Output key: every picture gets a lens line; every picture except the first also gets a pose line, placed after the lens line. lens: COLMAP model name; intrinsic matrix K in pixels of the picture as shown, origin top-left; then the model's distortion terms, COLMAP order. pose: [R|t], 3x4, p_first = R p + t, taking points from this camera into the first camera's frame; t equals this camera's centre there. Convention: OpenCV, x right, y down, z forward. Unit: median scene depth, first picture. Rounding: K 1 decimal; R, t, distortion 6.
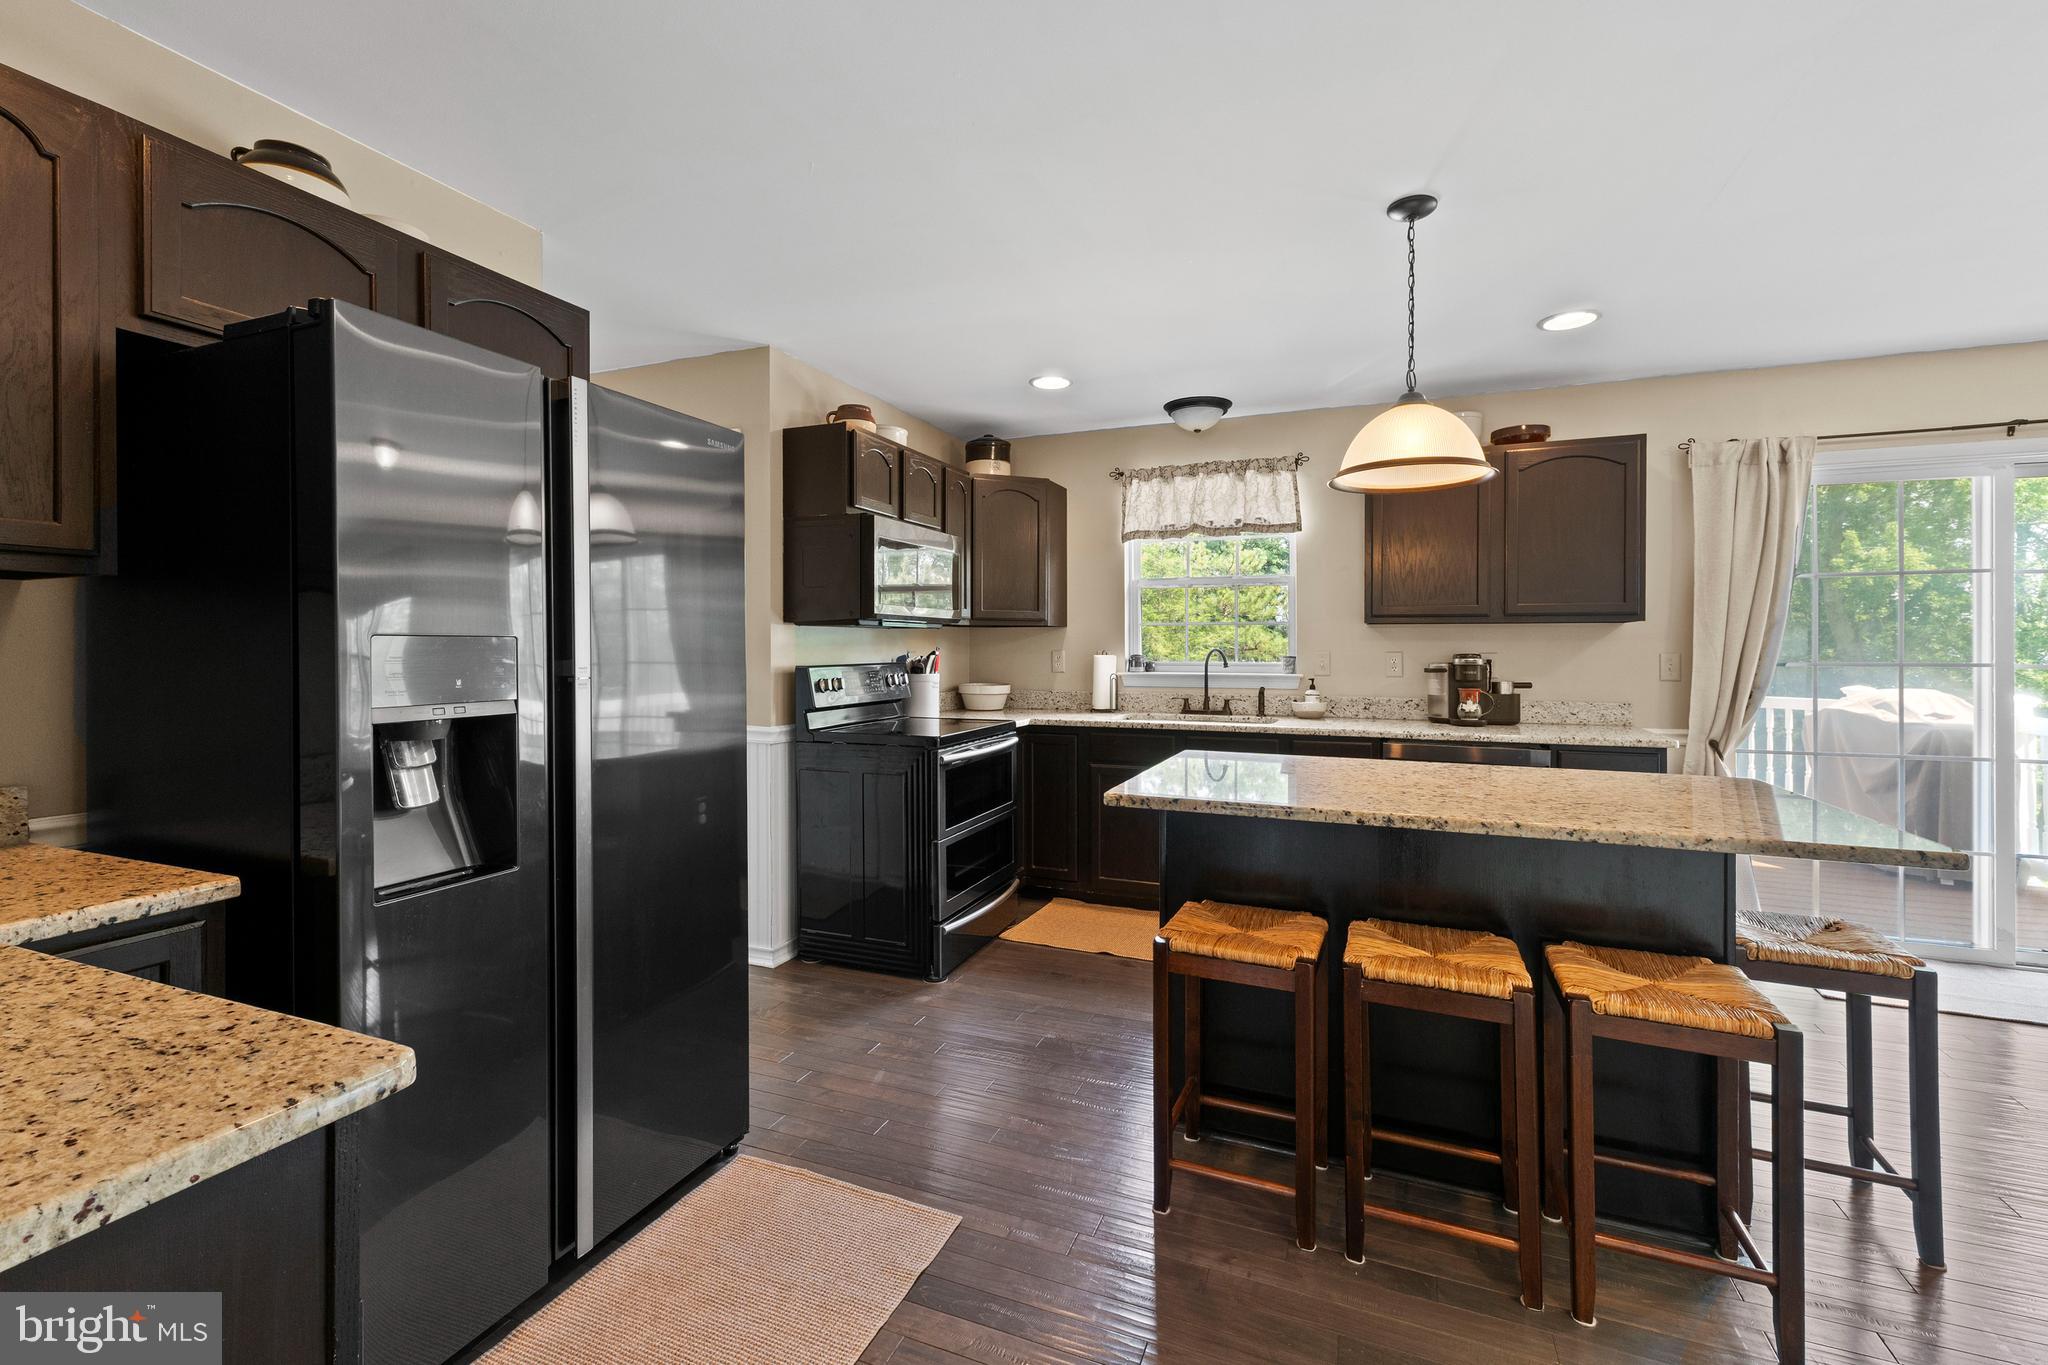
lens RADIAL K [[869.9, 0, 1029.0], [0, 869.9, 641.7], [0, 0, 1]] dist [0.007280, 0.000362]
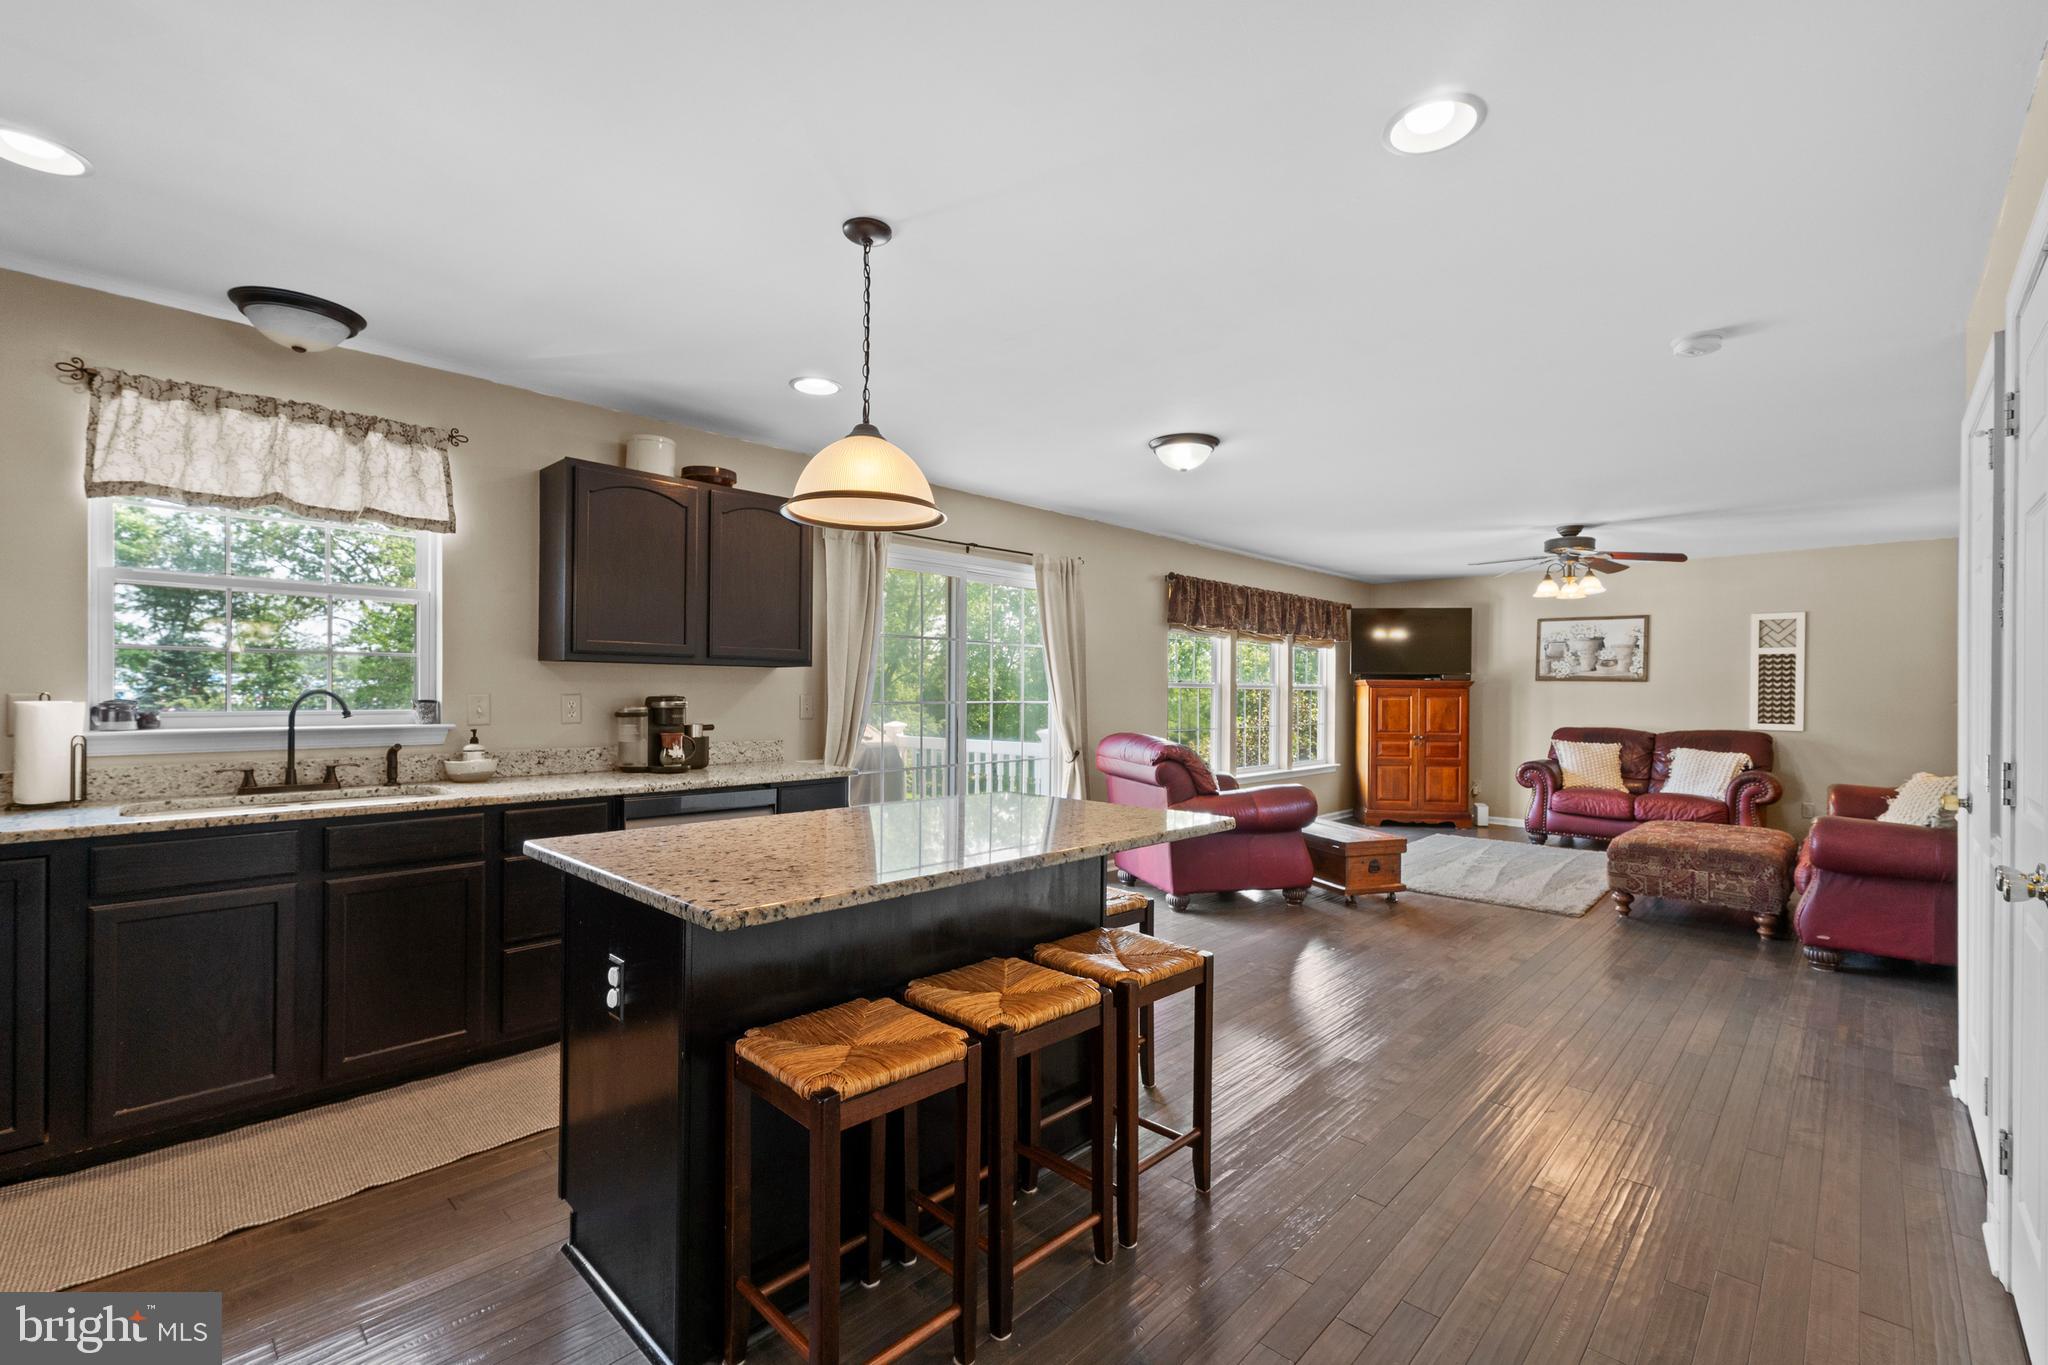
lens RADIAL K [[869.9, 0, 1033.2], [0, 869.9, 695.2], [0, 0, 1]] dist [0.007280, 0.000362]
pose [[0.375420, -0.002087, 0.926852, -0.217258], [-0.010105, 0.999929, 0.006345, 0.002829], [-0.926800, -0.011748, 0.375373, 0.276306]]
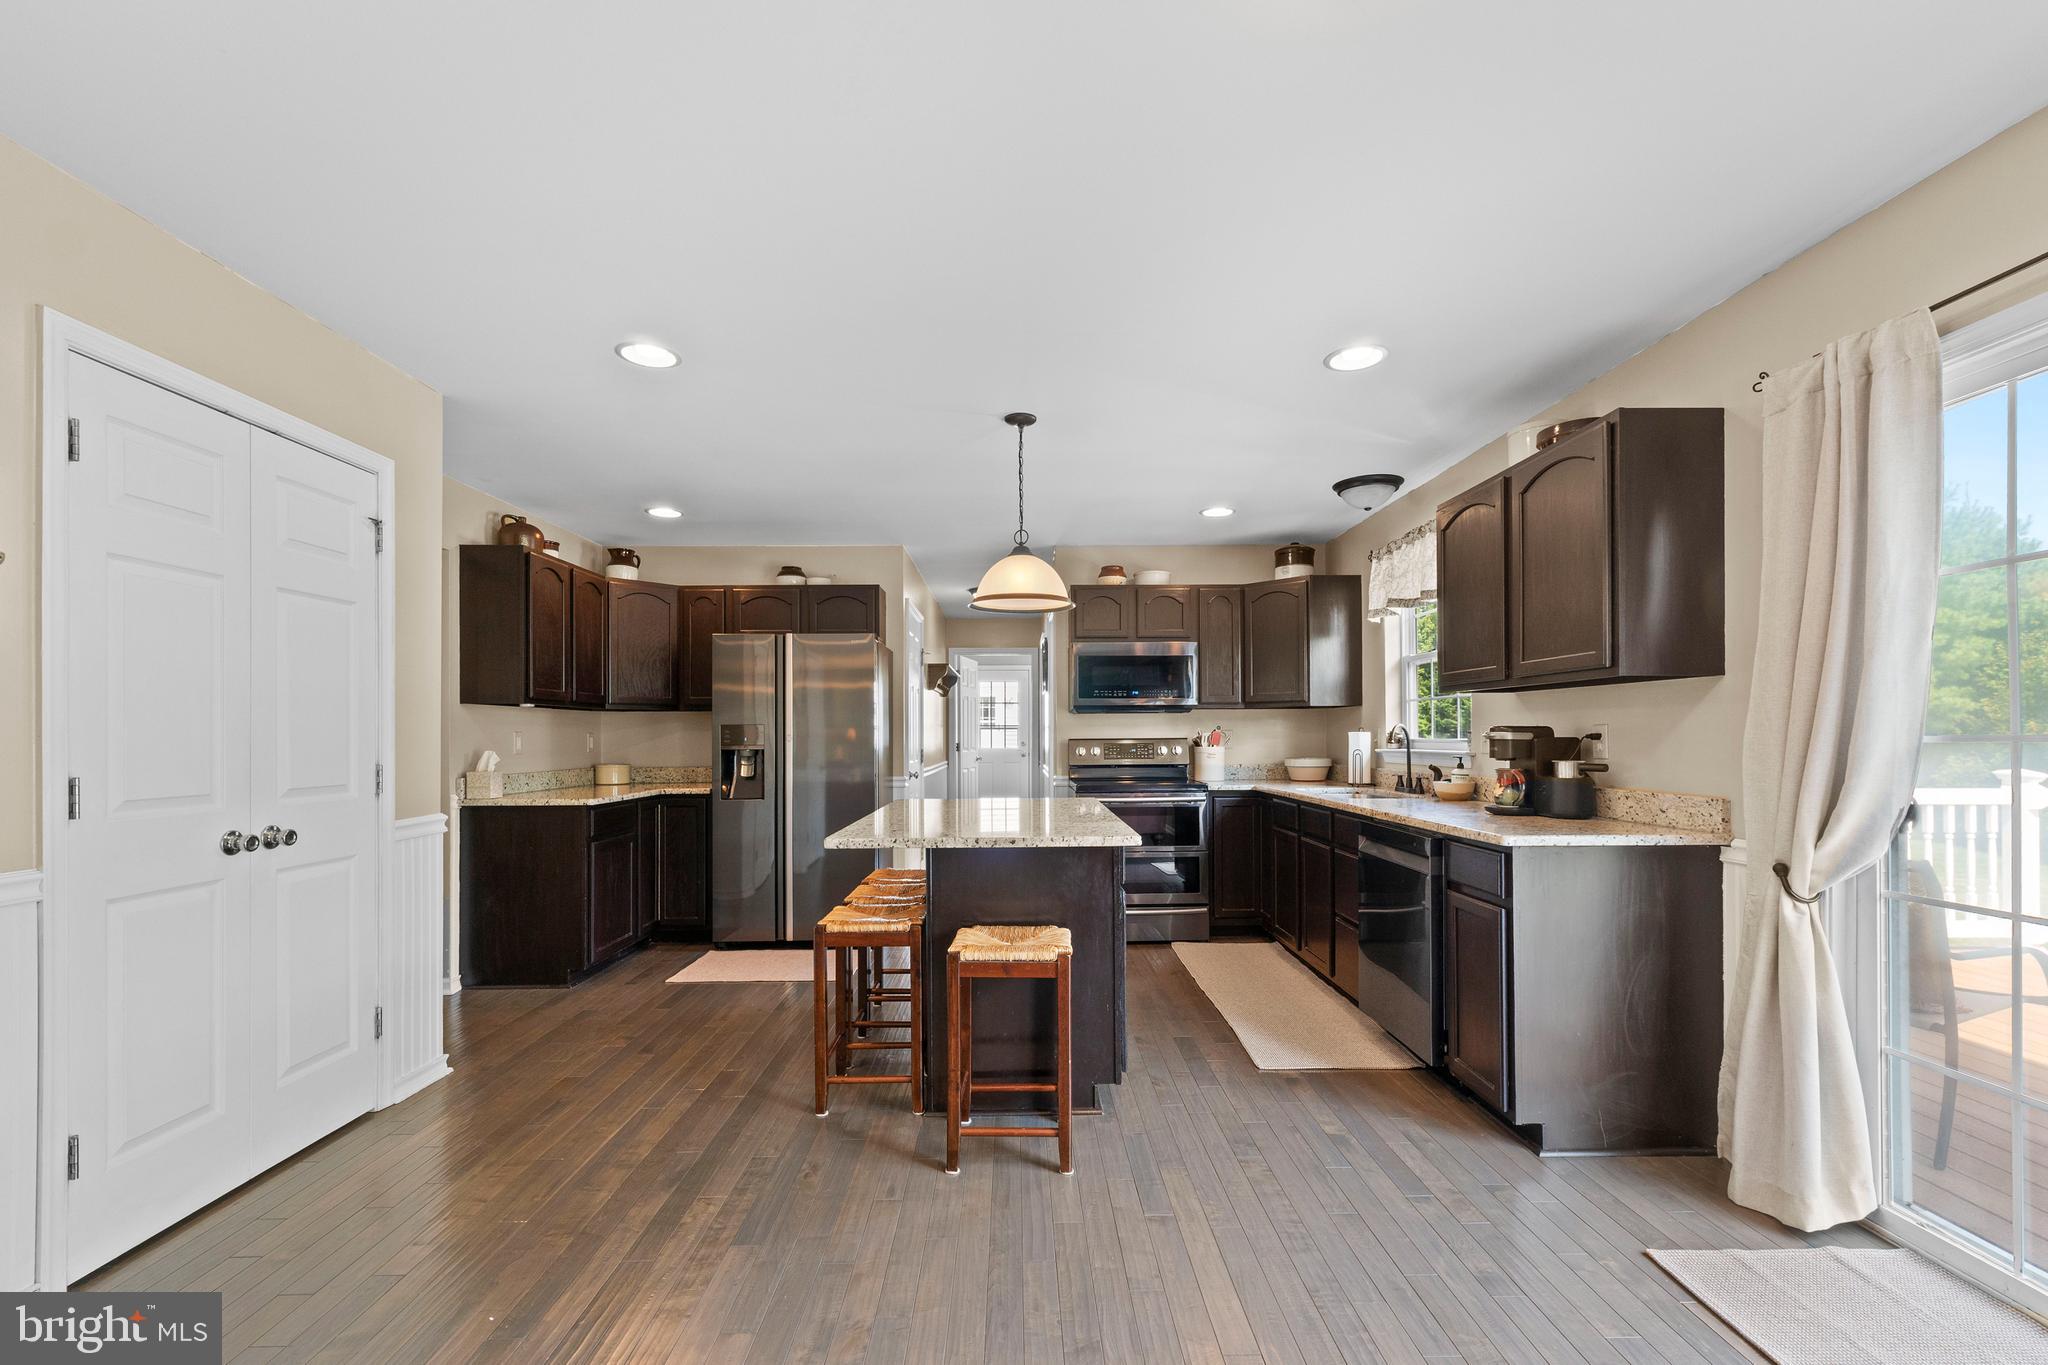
lens RADIAL K [[869.9, 0, 1037.8], [0, 869.9, 734.4], [0, 0, 1]] dist [0.007280, 0.000362]
pose [[0.388451, -0.002086, -0.921467, 1.063140], [0.007636, 0.999970, 0.000955, 0.017061], [0.921438, -0.007407, 0.388456, 0.271020]]
